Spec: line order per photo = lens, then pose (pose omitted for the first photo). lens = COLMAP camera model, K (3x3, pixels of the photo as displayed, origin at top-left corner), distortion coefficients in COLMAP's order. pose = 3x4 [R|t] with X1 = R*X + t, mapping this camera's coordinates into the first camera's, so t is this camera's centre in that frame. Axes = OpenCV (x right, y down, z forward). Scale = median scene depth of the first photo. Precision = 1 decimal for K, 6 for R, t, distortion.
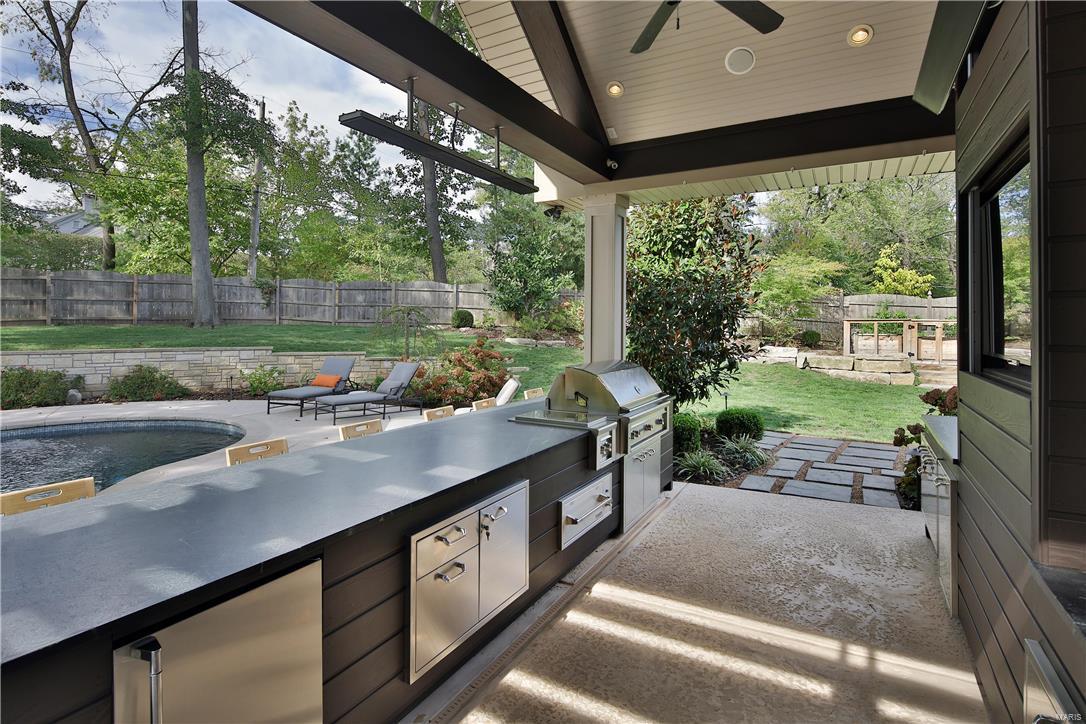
lens RADIAL K [[536.4, 0, 540.7], [0, 536.4, 311.5], [0, 0, 1]] dist [0.000783, -0.000408]
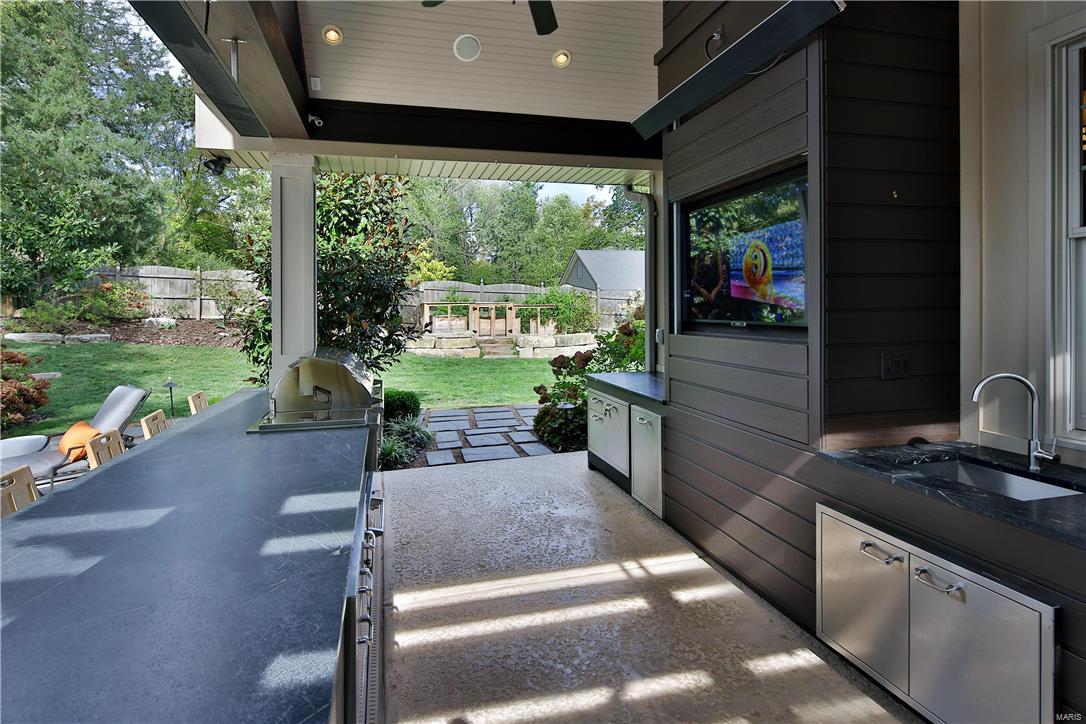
lens RADIAL K [[551.3, 0, 510.5], [0, 551.3, 303.6], [0, 0, 1]] dist [0.001279, -0.000103]
pose [[0.734835, -0.007557, 0.678203, -0.292339], [-0.000426, 0.999933, 0.011604, 0.010998], [-0.678245, -0.008816, 0.734783, 0.164797]]
